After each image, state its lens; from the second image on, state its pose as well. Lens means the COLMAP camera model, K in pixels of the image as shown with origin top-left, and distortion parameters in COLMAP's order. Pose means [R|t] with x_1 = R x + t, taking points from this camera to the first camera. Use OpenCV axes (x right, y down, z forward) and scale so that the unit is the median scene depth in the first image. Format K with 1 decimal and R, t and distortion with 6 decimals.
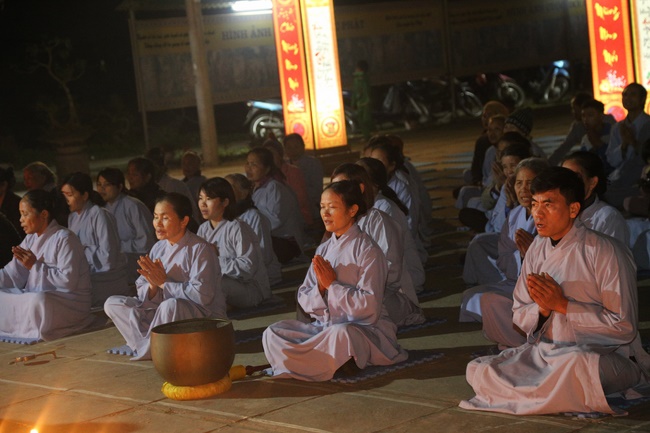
lens RADIAL K [[1606.4, 0, 325.0], [0, 1606.4, 216.5], [0, 0, 1]] dist [0.143283, 0.906135]
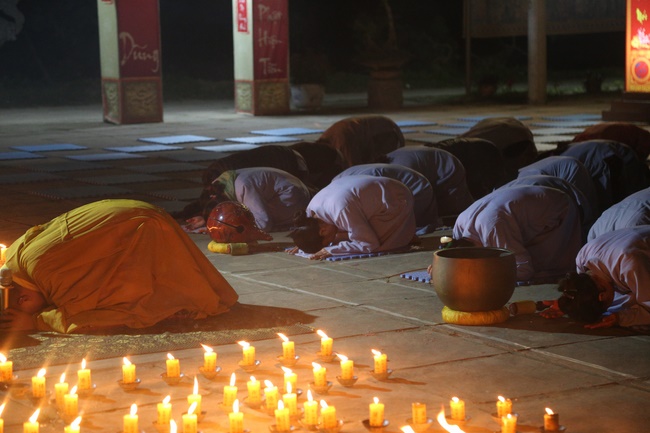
lens RADIAL K [[1988.2, 0, 325.0], [0, 1988.2, 216.5], [0, 0, 1]] dist [1.410851, -2.147133]
pose [[0.978751, 0.098563, -0.179810, 0.025170], [-0.094683, 0.995054, 0.030051, 0.008961], [0.181883, -0.012388, 0.983242, -0.148130]]
